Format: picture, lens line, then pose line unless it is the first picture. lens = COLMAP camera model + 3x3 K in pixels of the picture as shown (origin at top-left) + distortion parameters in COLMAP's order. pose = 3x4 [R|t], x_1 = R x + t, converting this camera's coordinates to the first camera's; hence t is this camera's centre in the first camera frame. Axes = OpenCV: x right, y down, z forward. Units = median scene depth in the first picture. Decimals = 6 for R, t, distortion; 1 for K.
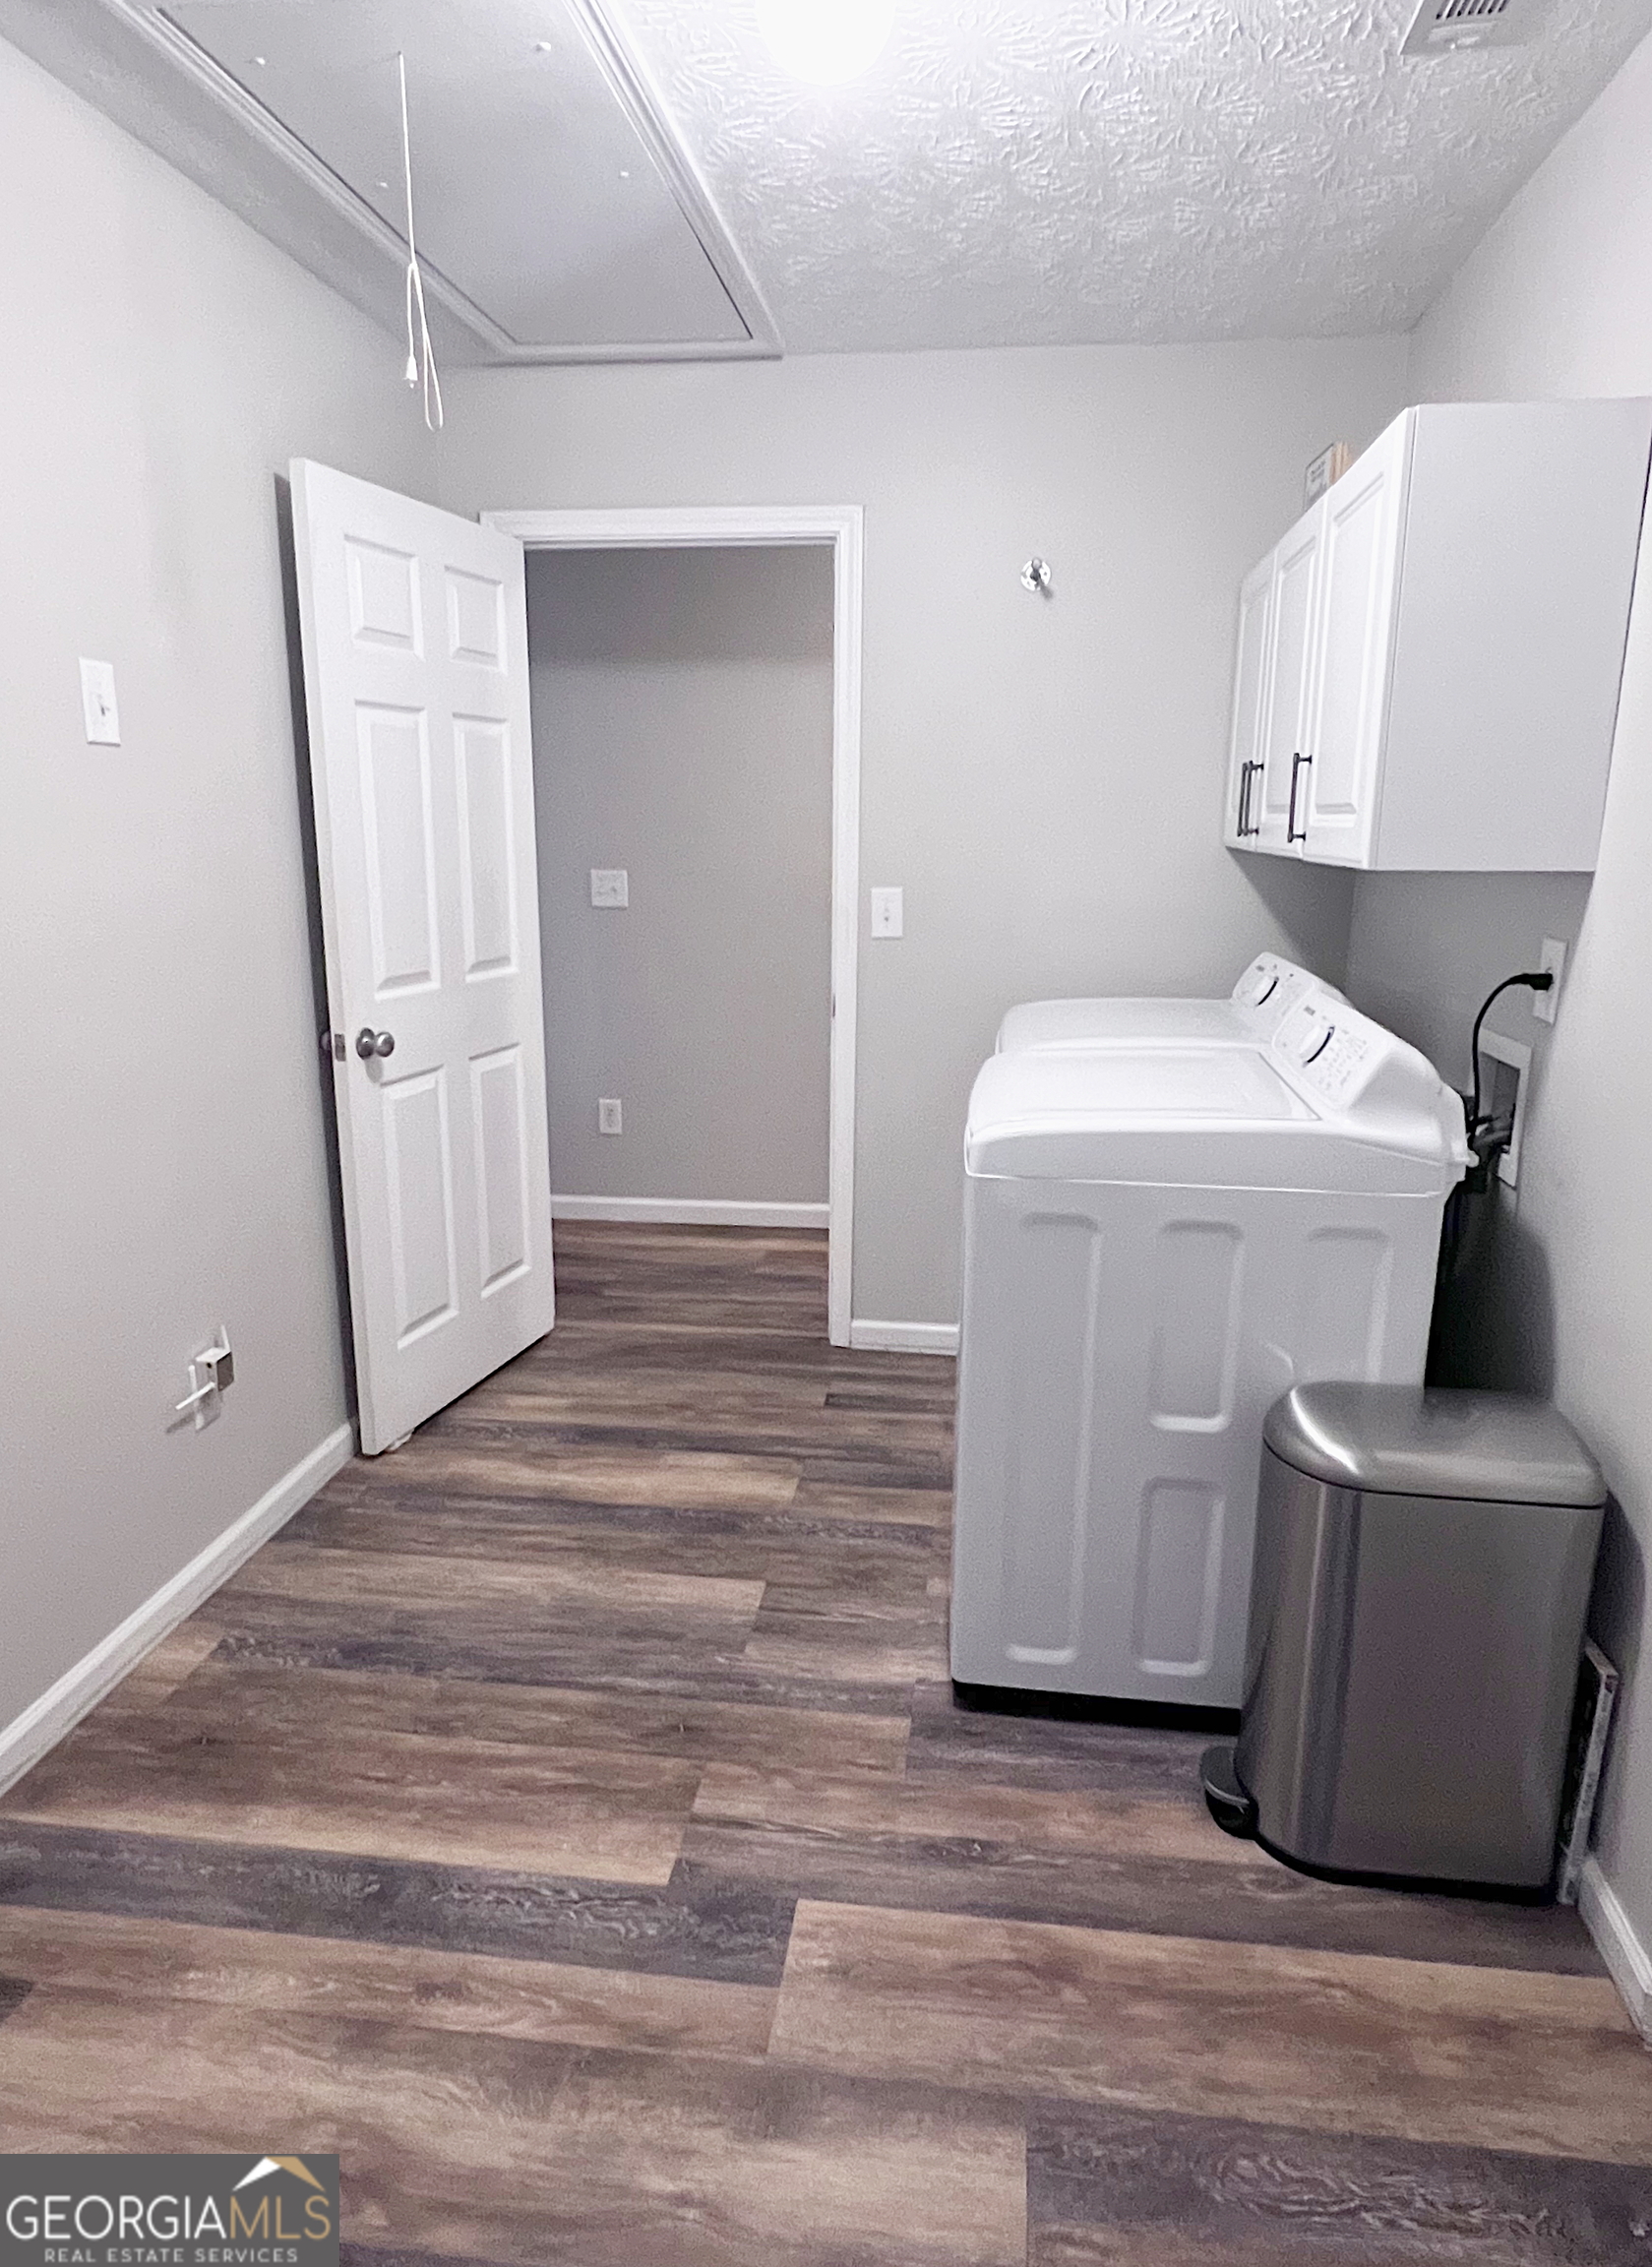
lens RADIAL K [[1359.4, 0, 828.4], [0, 1359.4, 1135.6], [0, 0, 1]] dist [-0.004901, -0.000692]
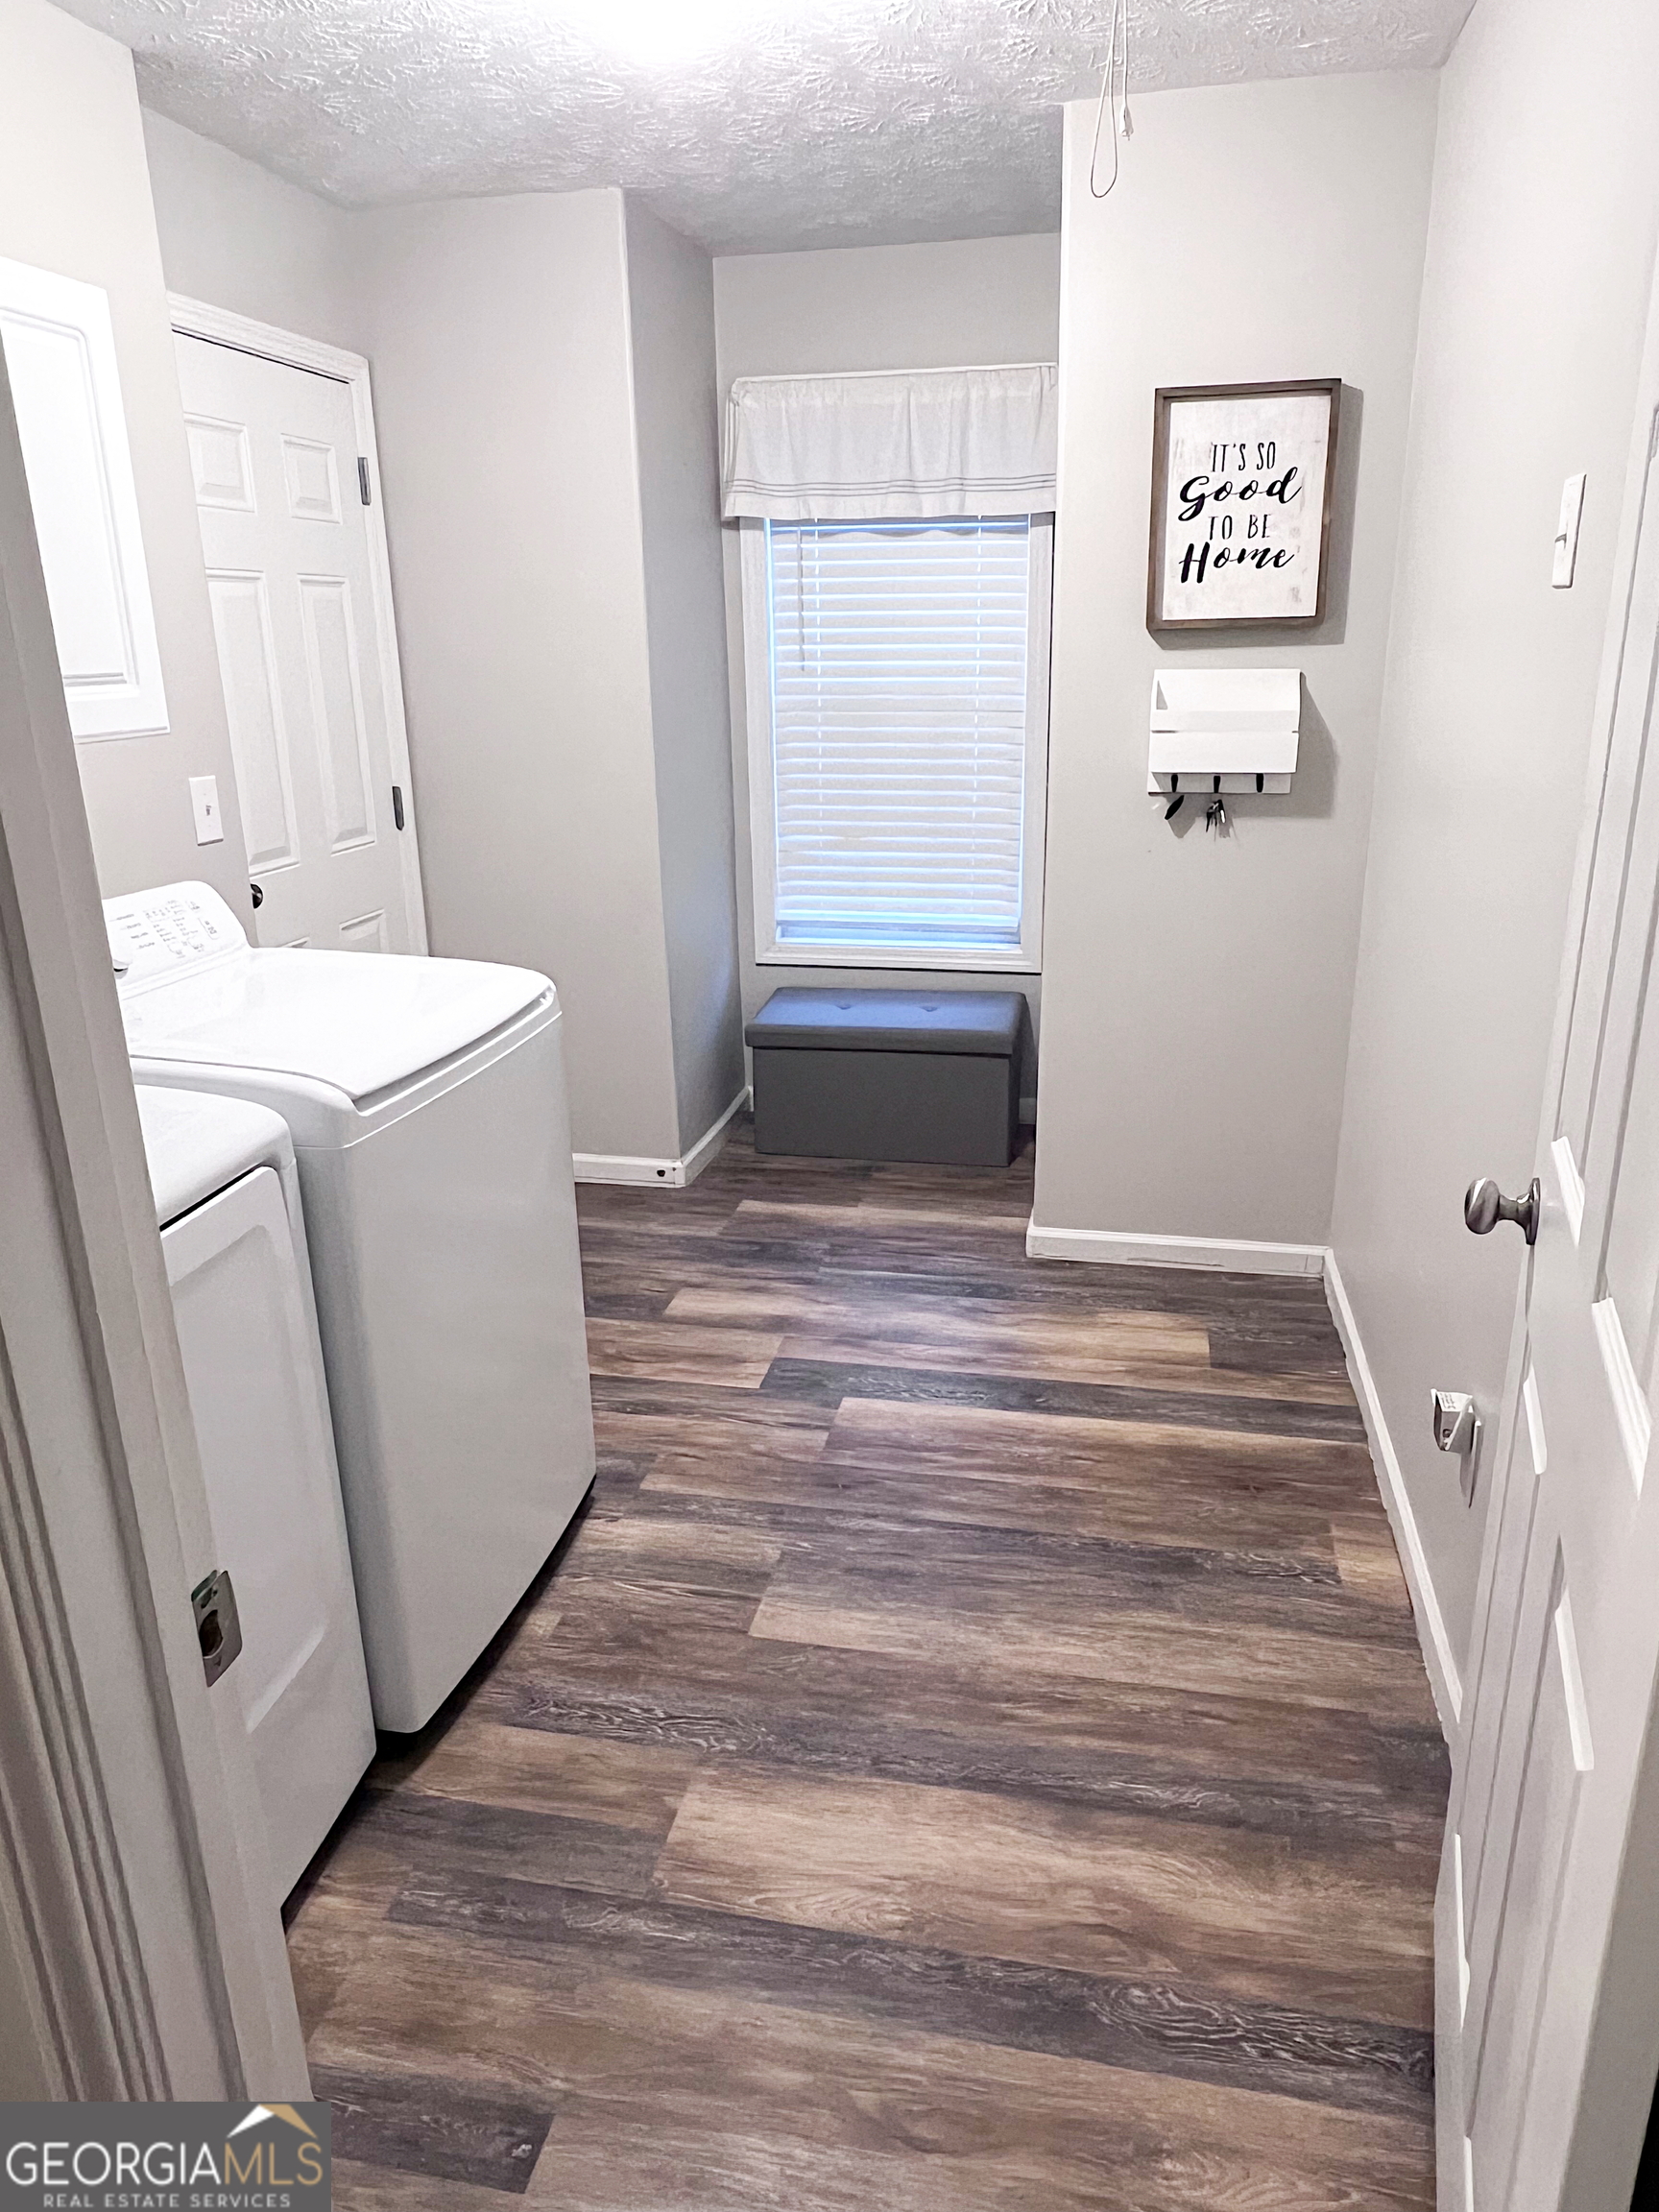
lens RADIAL K [[1431.1, 0, 834.0], [0, 1431.1, 1102.1], [0, 0, 1]] dist [-0.003604, -0.001008]
pose [[-0.997538, -0.014193, 0.068671, -0.174276], [0.023636, 0.853940, 0.519835, -0.449632], [-0.066019, 0.520179, -0.851502, 1.787246]]
